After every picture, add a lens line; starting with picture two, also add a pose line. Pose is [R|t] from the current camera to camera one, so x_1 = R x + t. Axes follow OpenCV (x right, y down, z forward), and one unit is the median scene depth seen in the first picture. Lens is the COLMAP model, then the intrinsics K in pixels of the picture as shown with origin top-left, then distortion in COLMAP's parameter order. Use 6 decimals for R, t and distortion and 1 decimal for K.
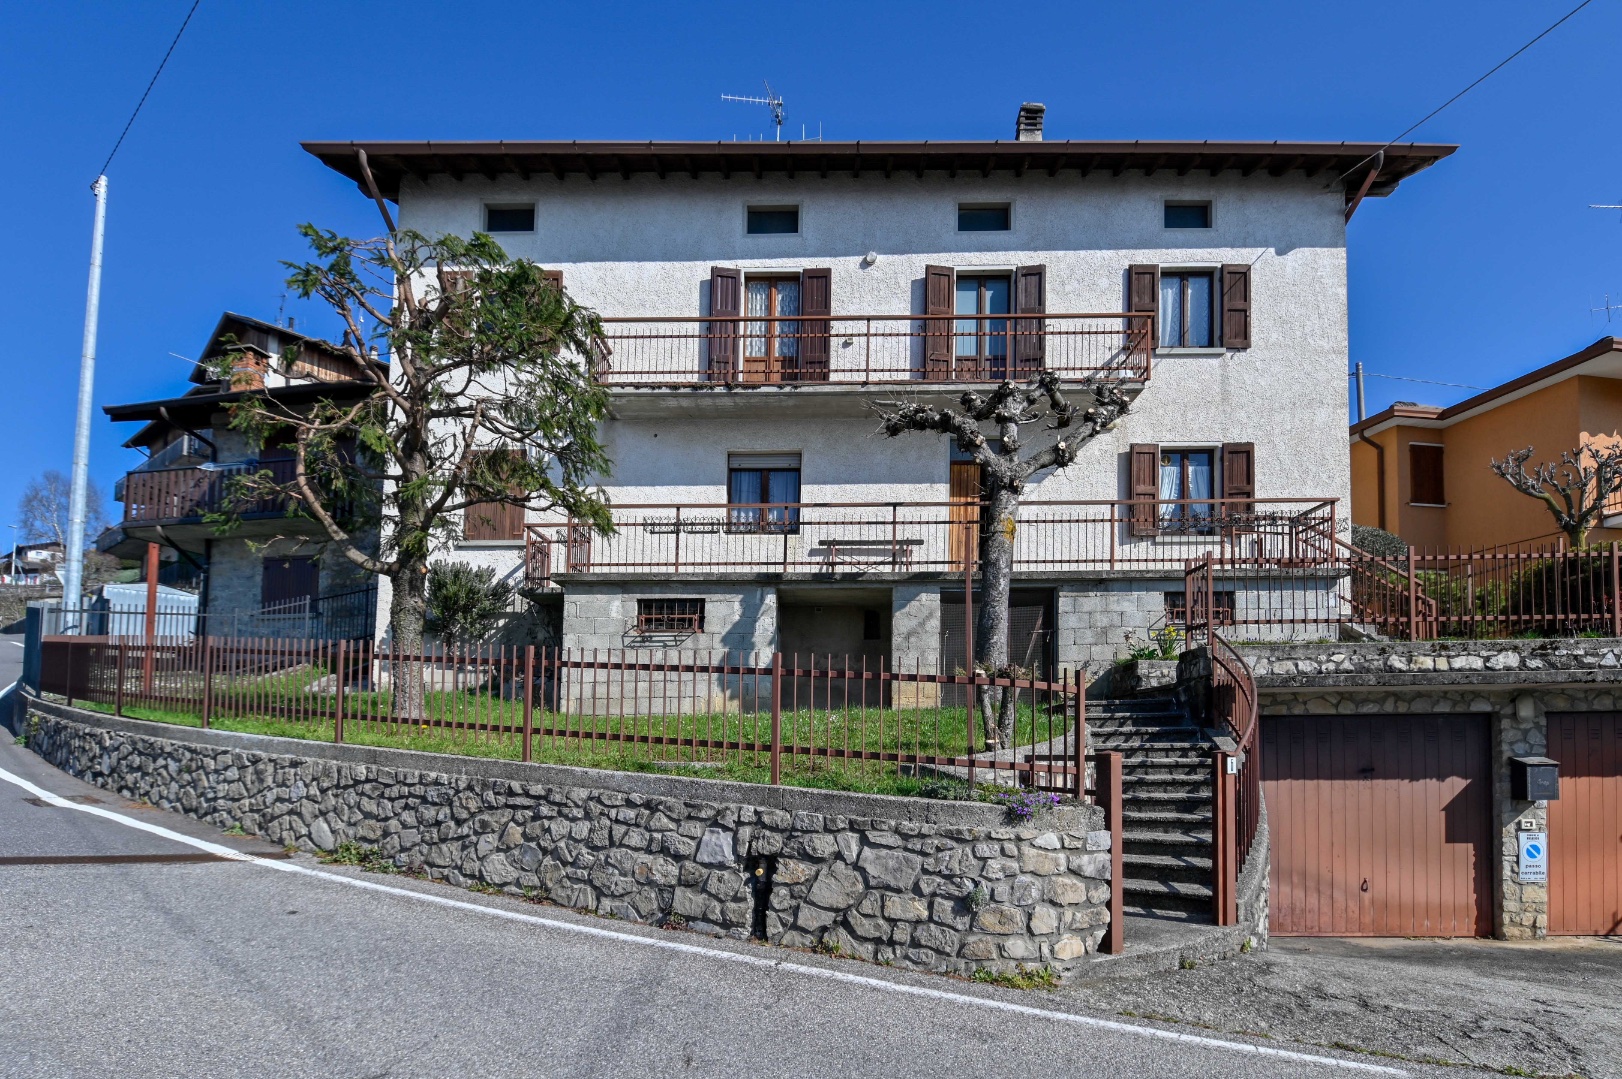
lens RADIAL K [[882.5, 0, 830.8], [0, 882.5, 741.7], [0, 0, 1]] dist [0.002986, -0.013296]
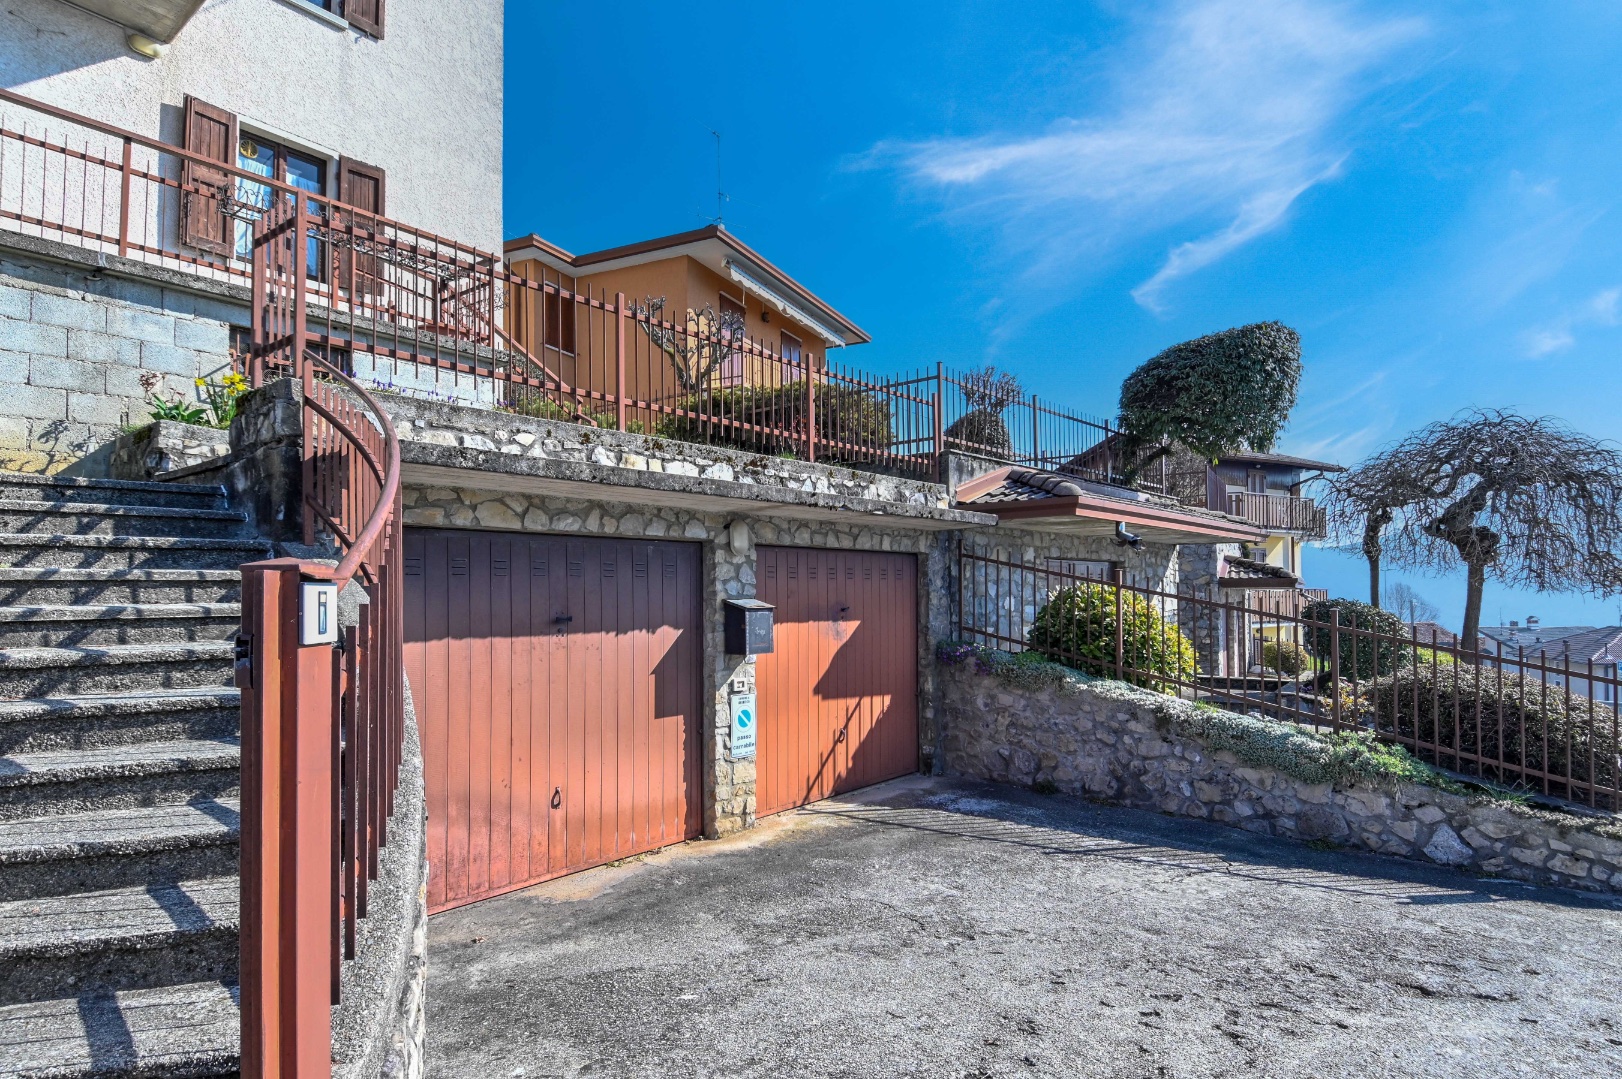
lens RADIAL K [[847.5, 0, 837.8], [0, 847.5, 583.0], [0, 0, 1]] dist [0.006176, -0.018549]
pose [[0.583992, 0.014080, 0.811637, 0.206969], [-0.004861, 0.999892, -0.013848, 0.011931], [-0.811745, 0.004142, 0.583998, 0.442562]]
